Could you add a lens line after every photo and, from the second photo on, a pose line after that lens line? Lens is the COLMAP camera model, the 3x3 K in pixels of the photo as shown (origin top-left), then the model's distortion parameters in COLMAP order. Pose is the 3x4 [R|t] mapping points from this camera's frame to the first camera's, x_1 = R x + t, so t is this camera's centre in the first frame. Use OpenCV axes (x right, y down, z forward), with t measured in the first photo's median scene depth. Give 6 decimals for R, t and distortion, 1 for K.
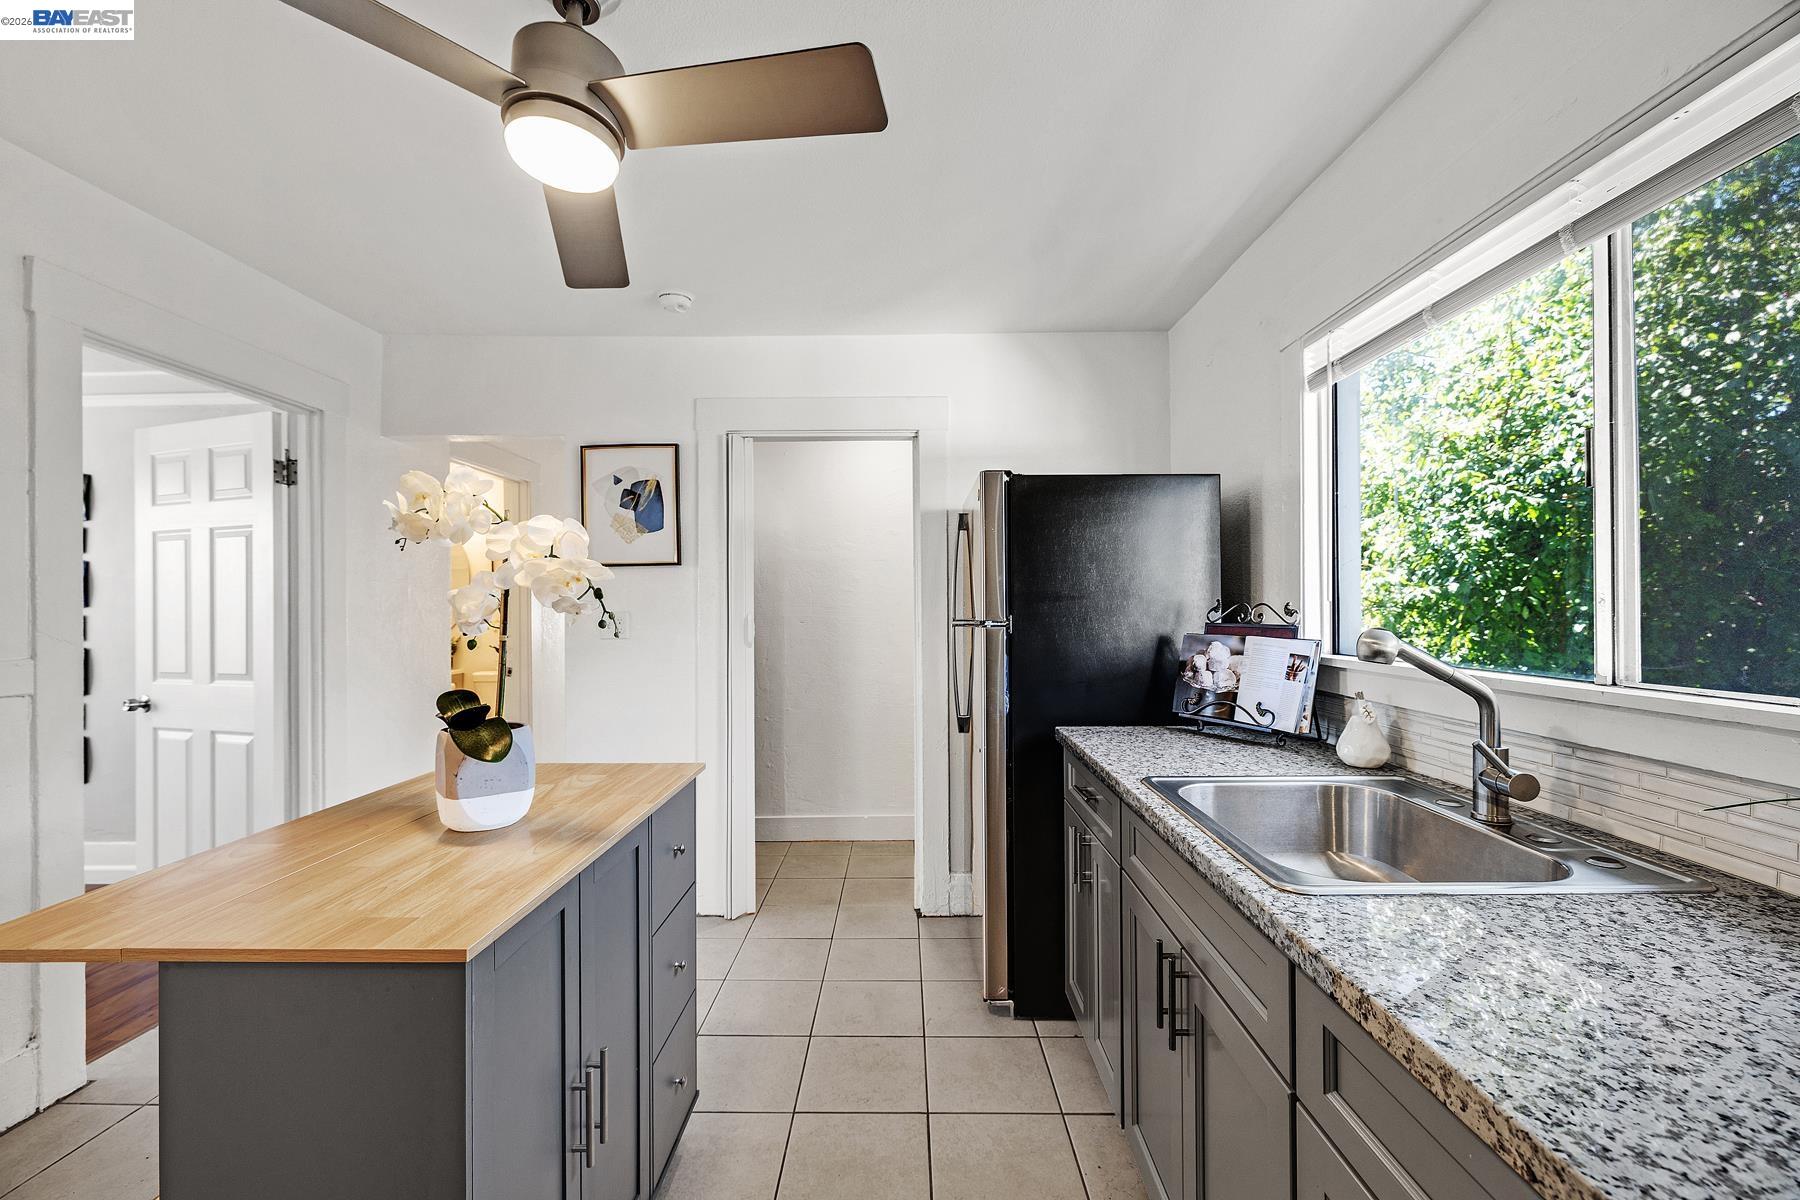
lens RADIAL K [[753.7, 0, 895.6], [0, 753.7, 597.8], [0, 0, 1]] dist [-0.001413, -0.000301]
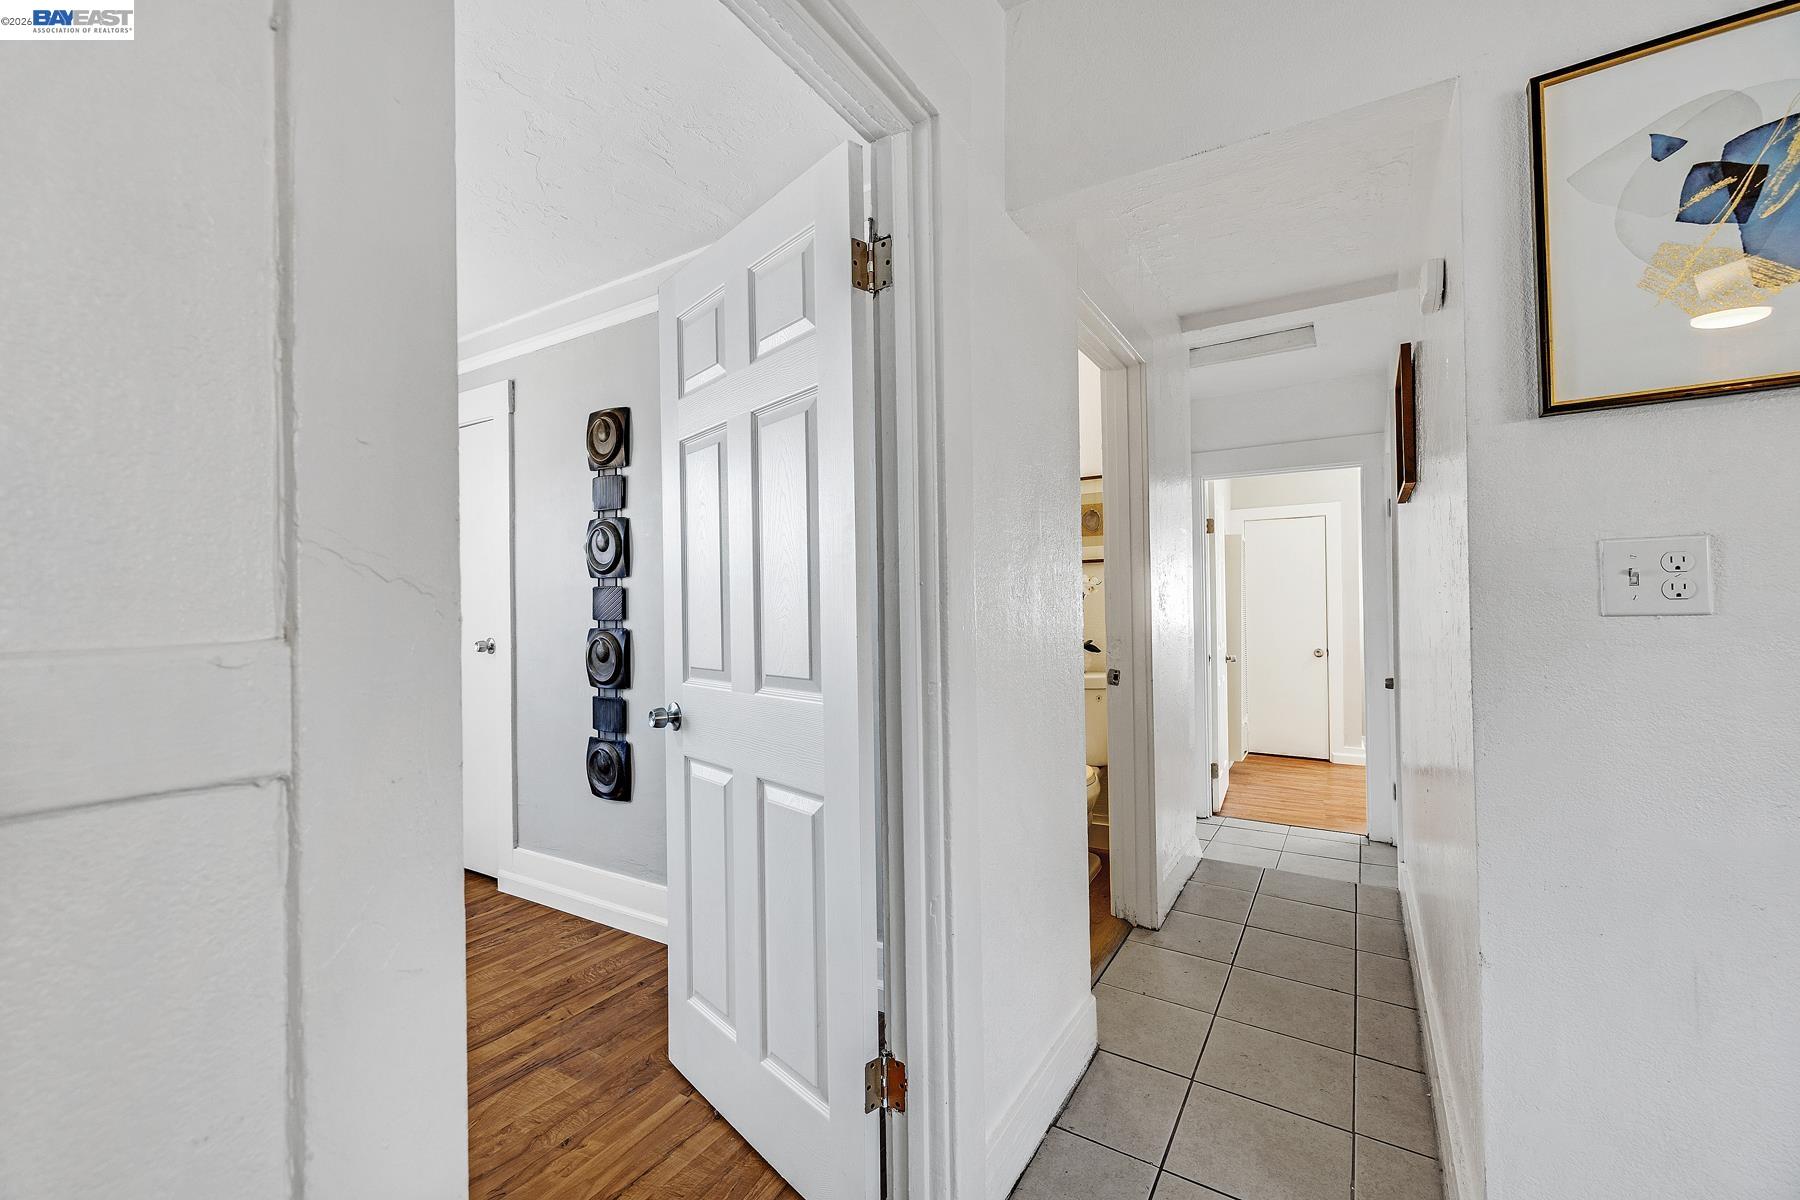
lens RADIAL K [[760.4, 0, 892.9], [0, 760.4, 591.2], [0, 0, 1]] dist [-0.003151, -0.000236]
pose [[0.858574, -0.015456, -0.512457, -0.550662], [0.014935, 0.999875, -0.005135, 0.045145], [0.512473, -0.003245, 0.858697, 0.587075]]
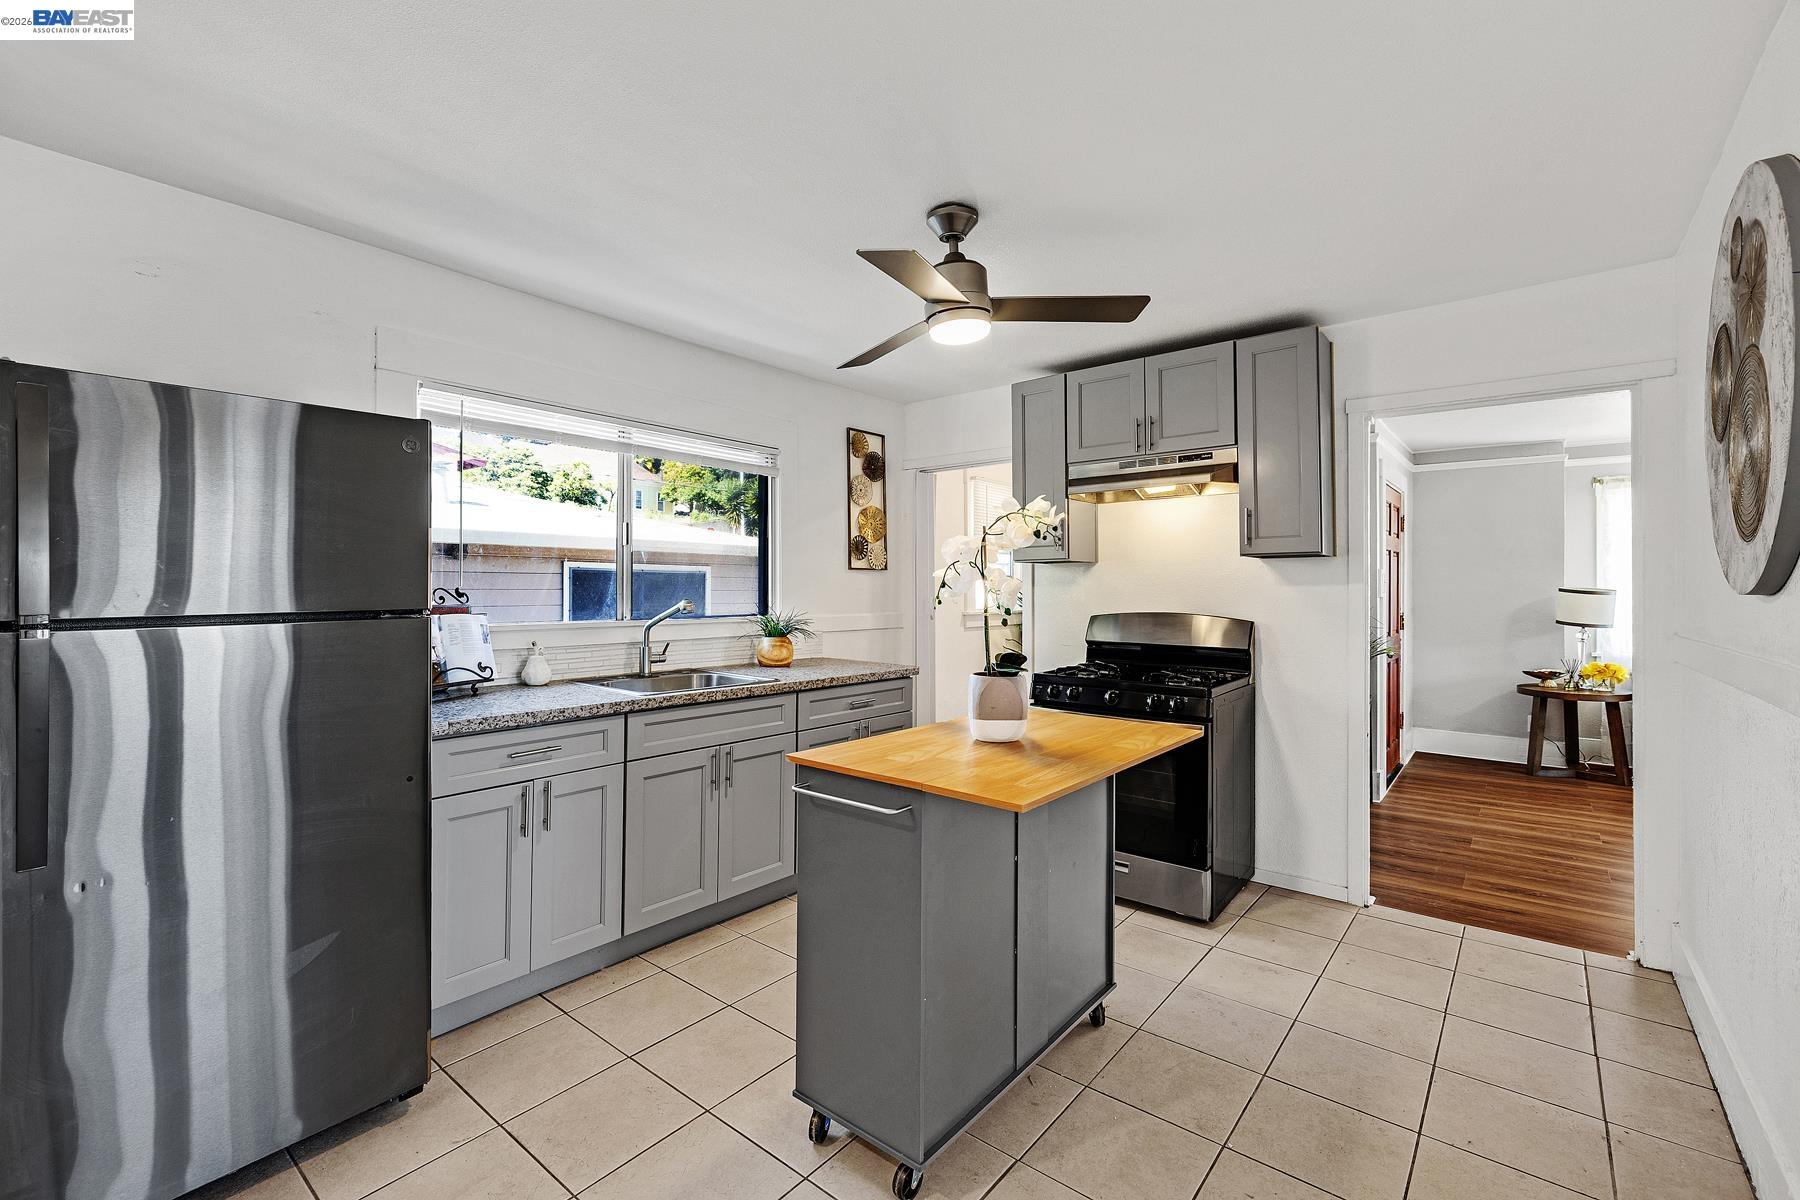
lens RADIAL K [[776.0, 0, 875.0], [0, 776.0, 582.5], [0, 0, 1]] dist [-0.000317, 0.000124]
pose [[-0.771275, 0.007262, 0.636461, -0.630586], [-0.008349, 0.999733, -0.021524, 0.013939], [-0.636447, -0.021915, -0.771009, 1.090187]]
